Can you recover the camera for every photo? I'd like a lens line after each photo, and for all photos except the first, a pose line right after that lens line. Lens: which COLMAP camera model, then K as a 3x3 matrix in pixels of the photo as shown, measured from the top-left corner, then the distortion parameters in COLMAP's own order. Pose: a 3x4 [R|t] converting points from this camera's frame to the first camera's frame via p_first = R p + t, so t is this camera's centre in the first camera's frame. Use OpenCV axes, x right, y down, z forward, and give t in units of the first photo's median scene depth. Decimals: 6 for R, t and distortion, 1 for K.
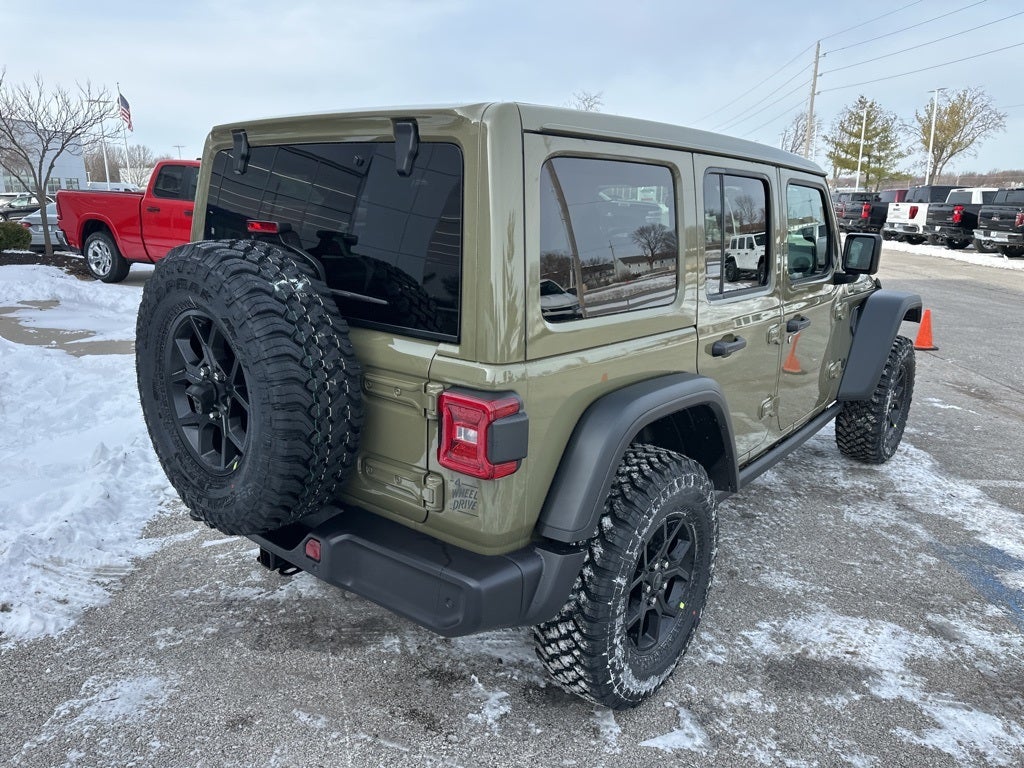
lens RADIAL K [[719.7, 0, 508.6], [0, 719.7, 382.2], [0, 0, 1]] dist [0.034091, -0.037982]
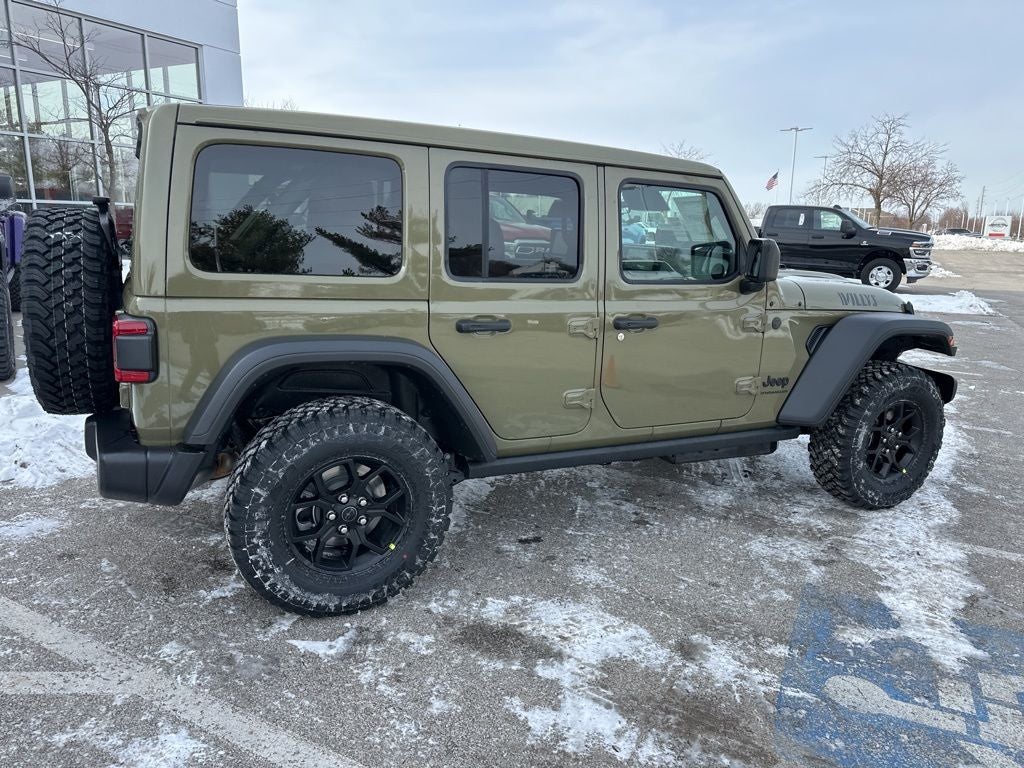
lens RADIAL K [[716.2, 0, 507.1], [0, 716.2, 381.2], [0, 0, 1]] dist [0.040270, -0.042654]
pose [[0.911970, 0.107647, -0.395882, 0.776119], [-0.123786, 0.992190, -0.015365, 0.045648], [0.391136, 0.063017, 0.918173, 0.030021]]
